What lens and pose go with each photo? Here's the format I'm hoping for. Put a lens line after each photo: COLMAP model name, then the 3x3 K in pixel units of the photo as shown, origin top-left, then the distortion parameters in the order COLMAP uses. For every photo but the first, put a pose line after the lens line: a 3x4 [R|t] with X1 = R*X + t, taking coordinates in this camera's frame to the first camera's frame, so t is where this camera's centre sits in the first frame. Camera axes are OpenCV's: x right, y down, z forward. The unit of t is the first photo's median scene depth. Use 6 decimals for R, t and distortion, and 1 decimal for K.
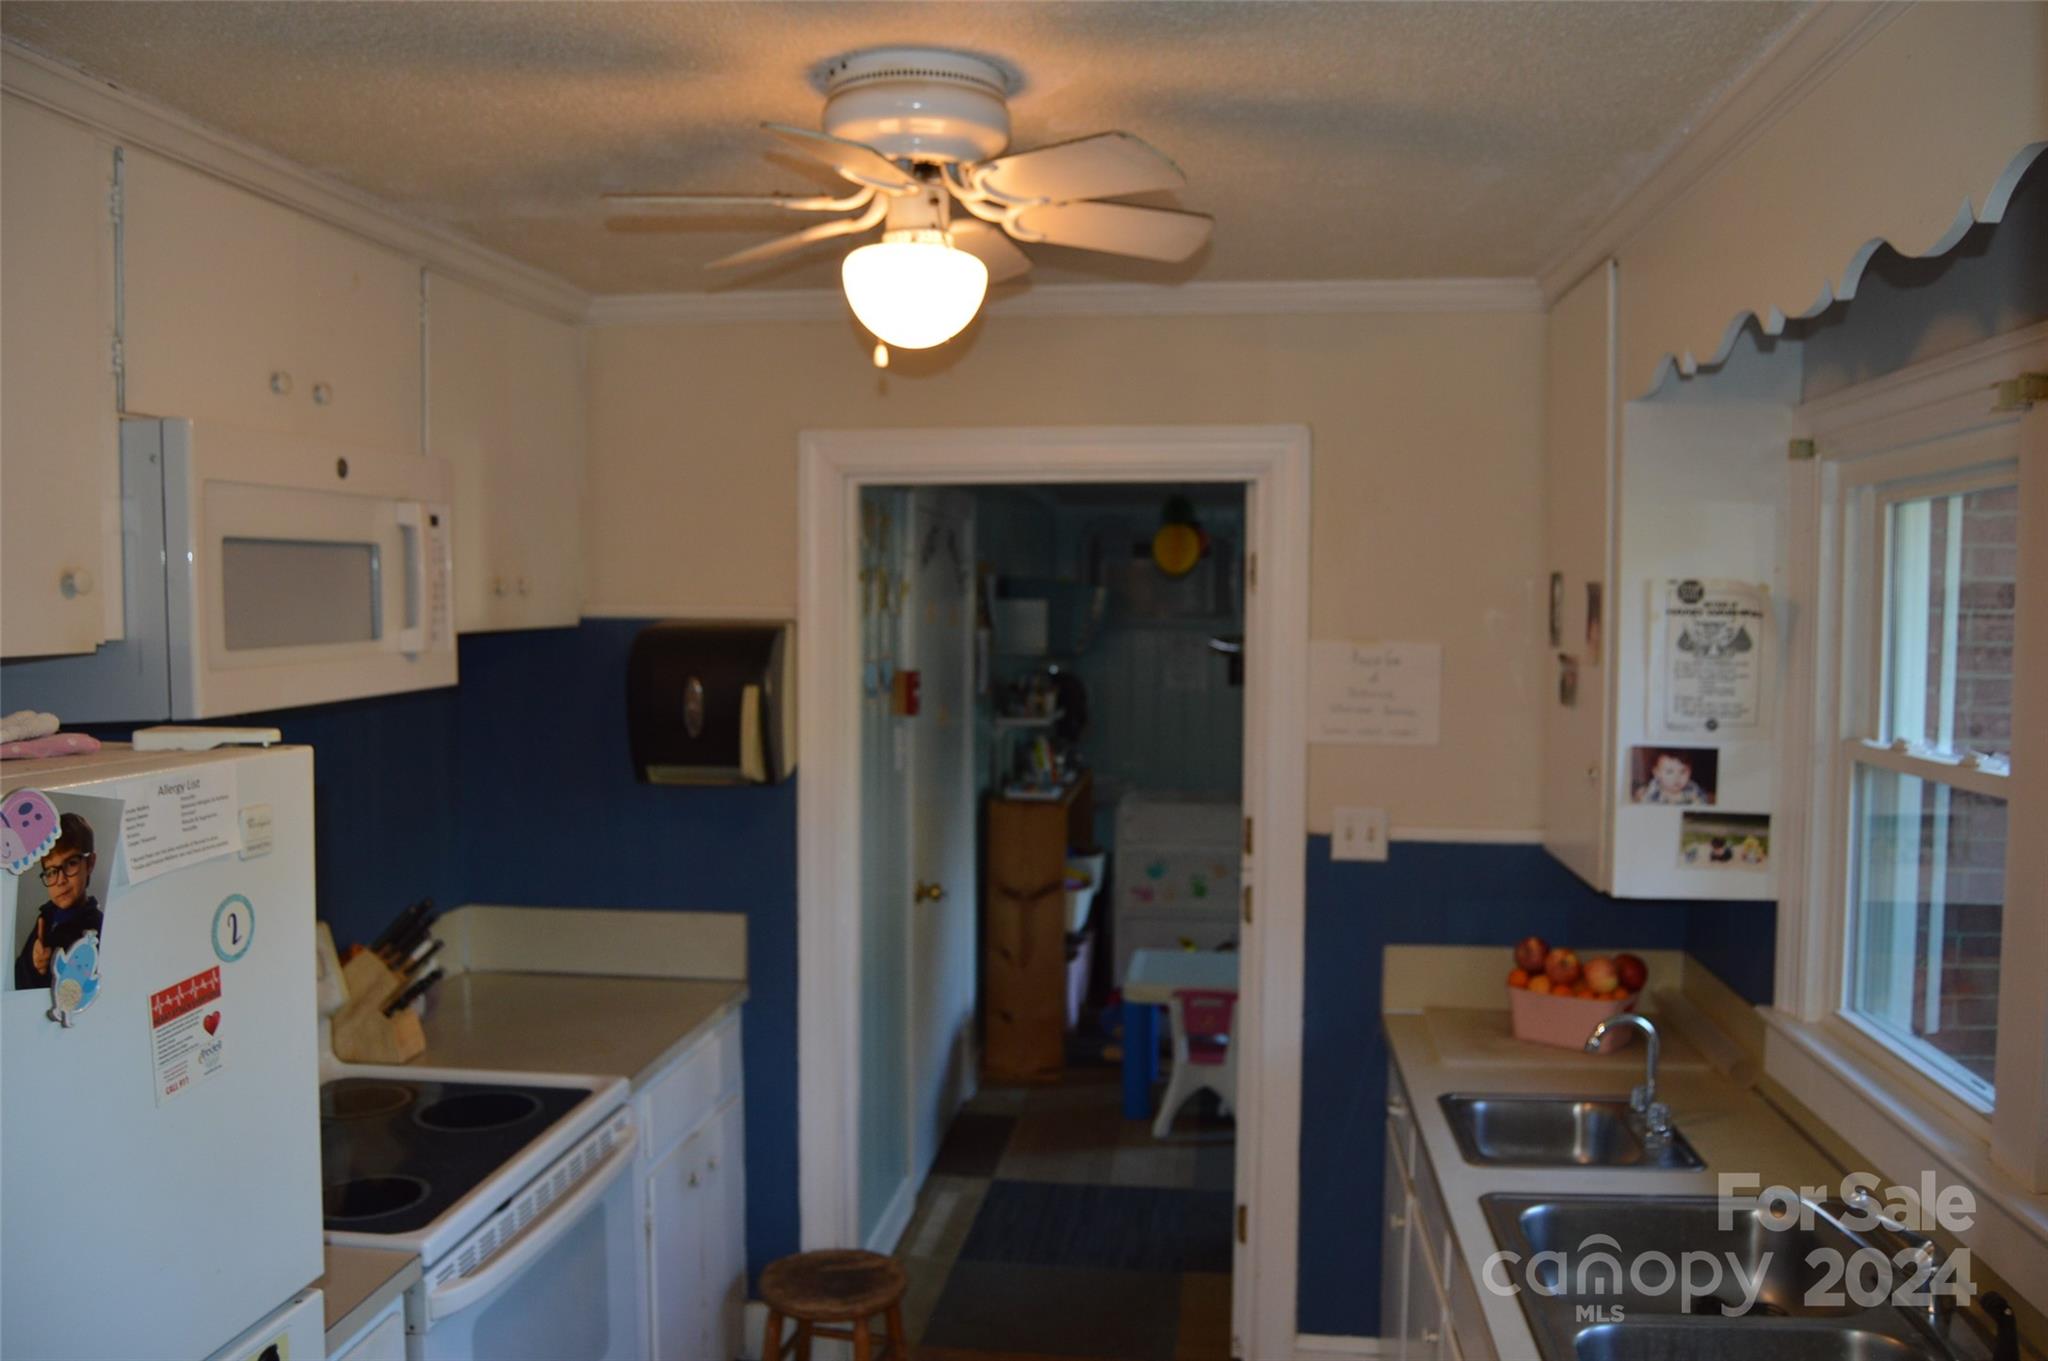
lens RADIAL K [[1638.8, 0, 1024.0], [0, 1638.8, 680.5], [0, 0, 1]] dist [-0.073832, 0.015279]
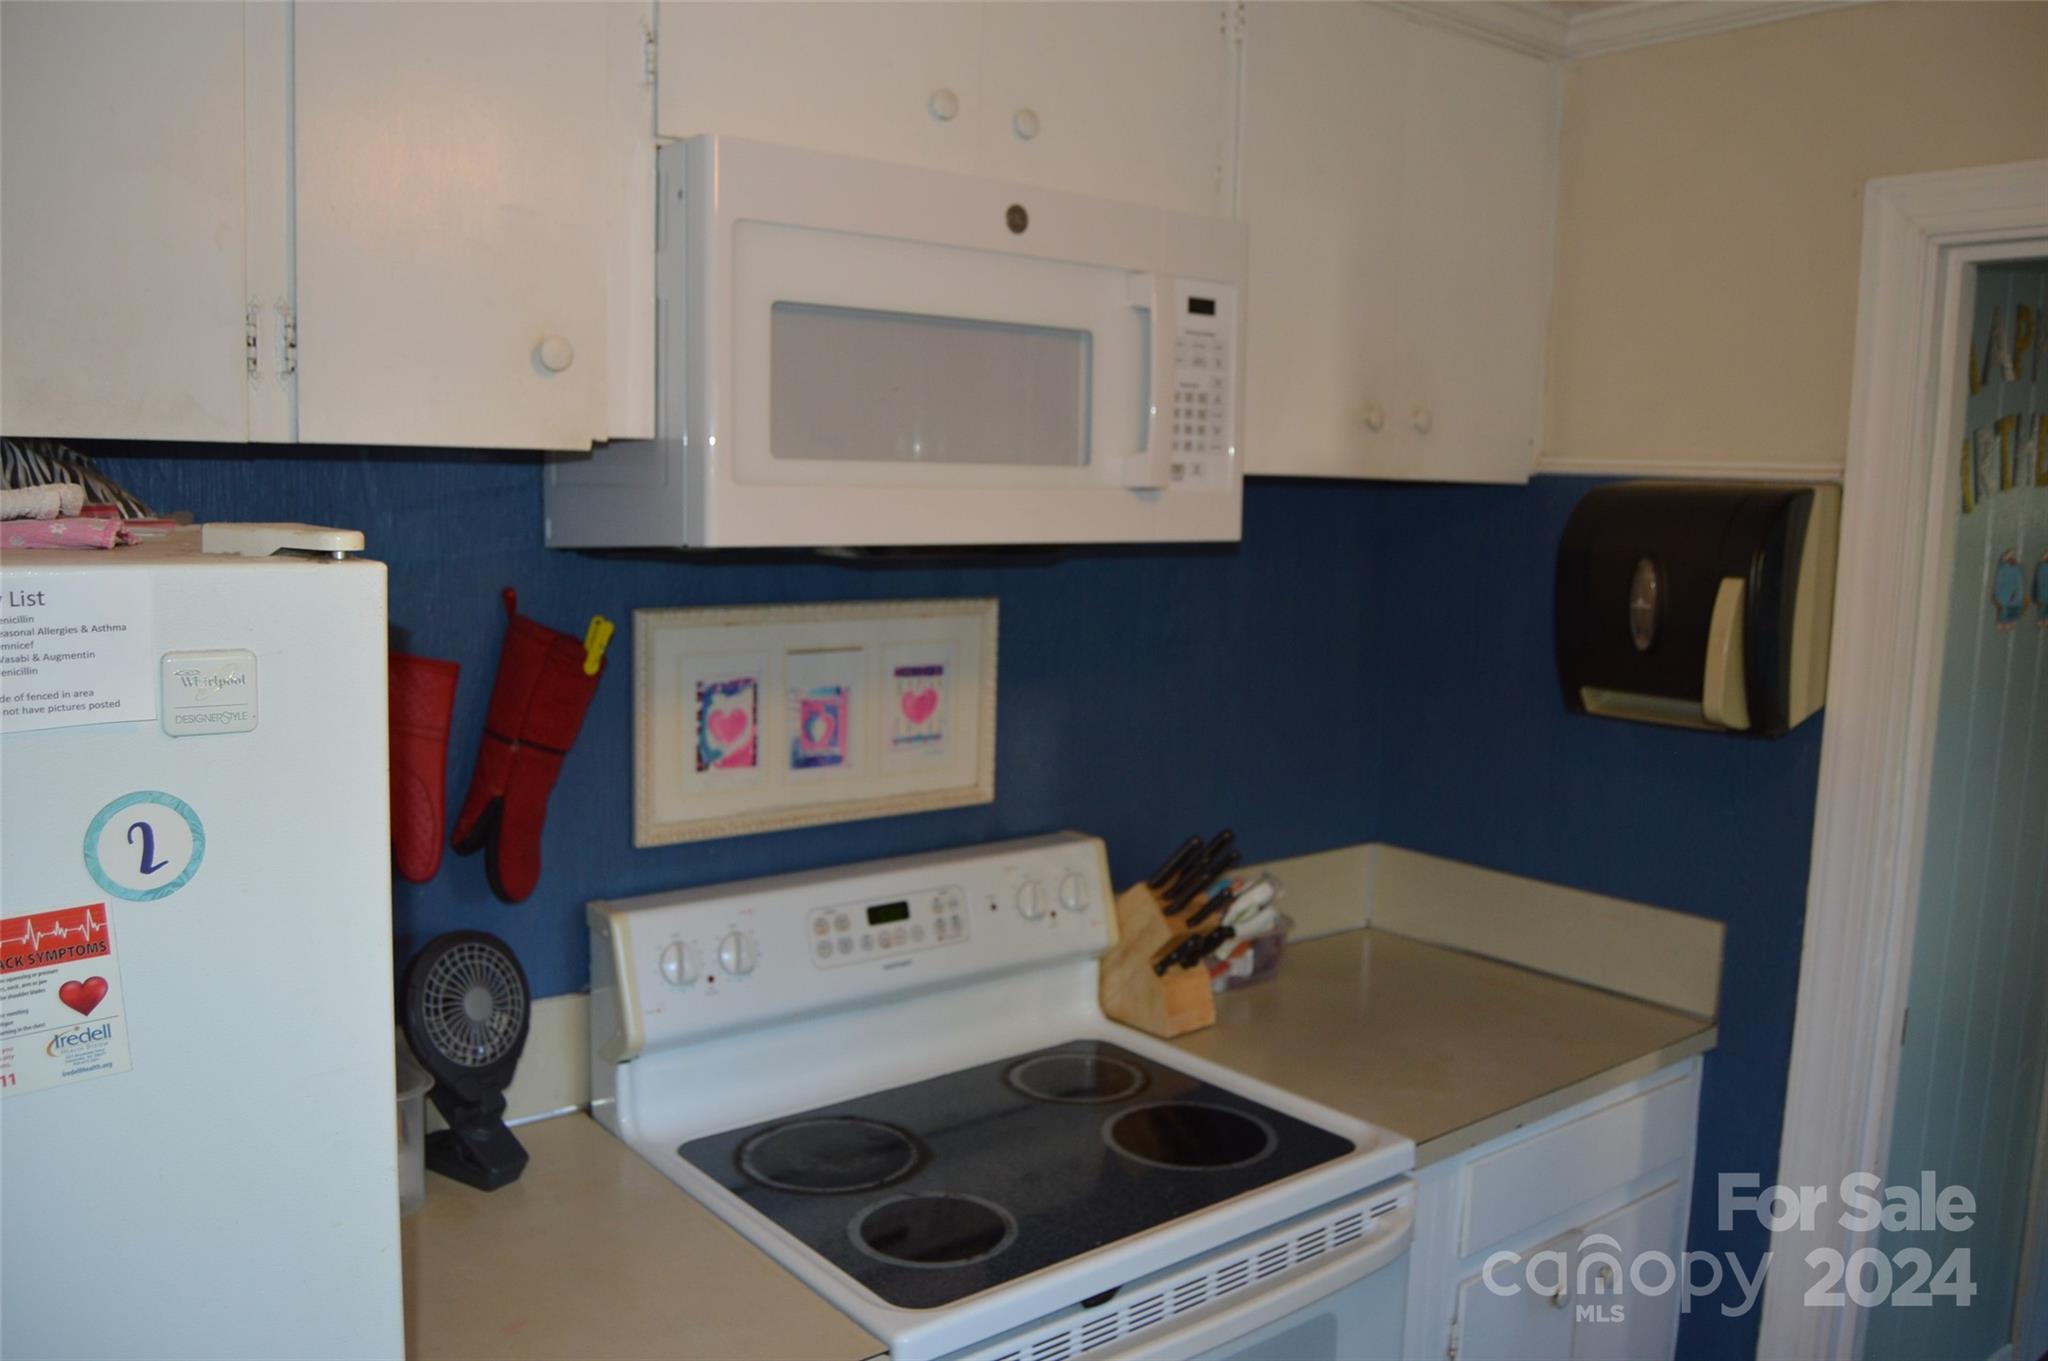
lens RADIAL K [[1638.8, 0, 1024.0], [0, 1638.8, 680.5], [0, 0, 1]] dist [-0.073832, 0.015279]
pose [[0.725828, 0.099295, -0.680671, 0.077315], [-0.062290, 0.994949, 0.078719, 0.012288], [0.685050, -0.014738, 0.728347, 0.402795]]
